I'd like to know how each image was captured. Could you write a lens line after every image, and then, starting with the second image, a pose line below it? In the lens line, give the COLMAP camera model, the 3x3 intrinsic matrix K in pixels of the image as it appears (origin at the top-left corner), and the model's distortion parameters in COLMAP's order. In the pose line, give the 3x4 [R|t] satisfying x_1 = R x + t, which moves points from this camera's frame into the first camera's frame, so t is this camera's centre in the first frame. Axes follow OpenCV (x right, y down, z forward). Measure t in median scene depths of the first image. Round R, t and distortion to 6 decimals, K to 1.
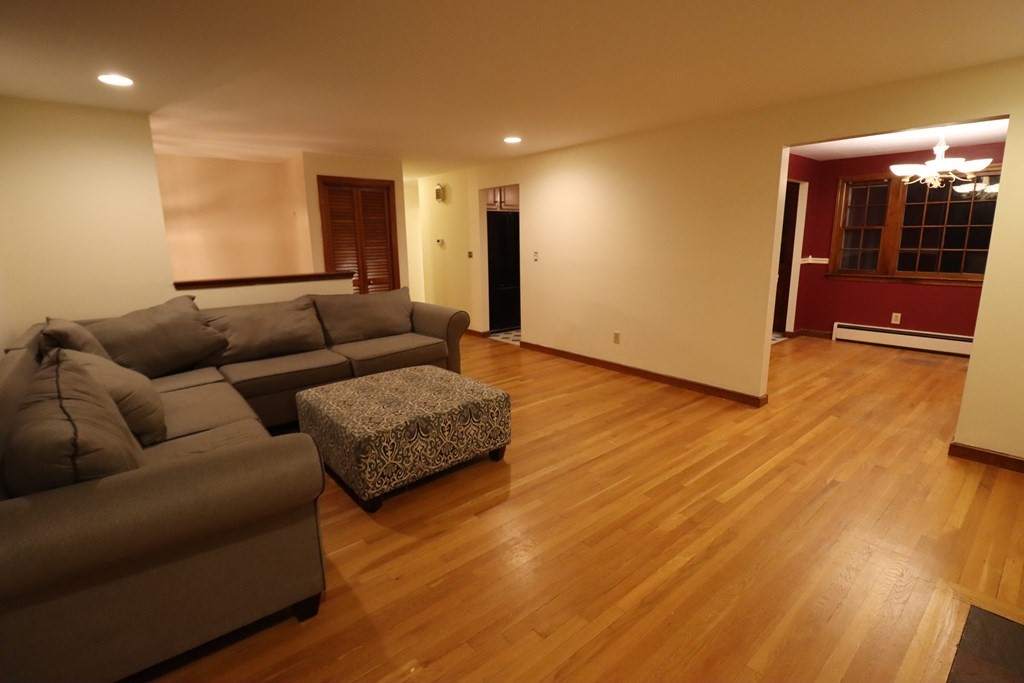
lens RADIAL K [[481.3, 0, 515.9], [0, 481.3, 339.0], [0, 0, 1]] dist [-0.000790, -0.012542]
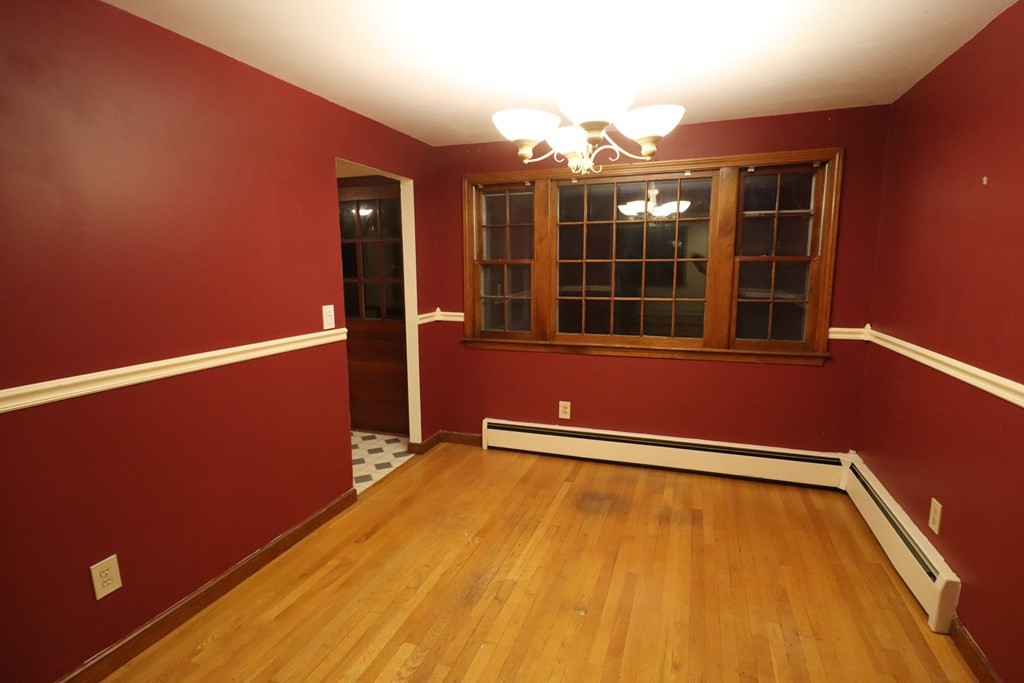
lens RADIAL K [[481.3, 0, 515.9], [0, 481.3, 339.0], [0, 0, 1]] dist [-0.000790, -0.012542]
pose [[0.869109, -0.066932, 0.490071, 0.442959], [0.094299, 0.995051, -0.031332, -0.118545], [-0.485548, 0.073444, 0.871119, 0.486374]]
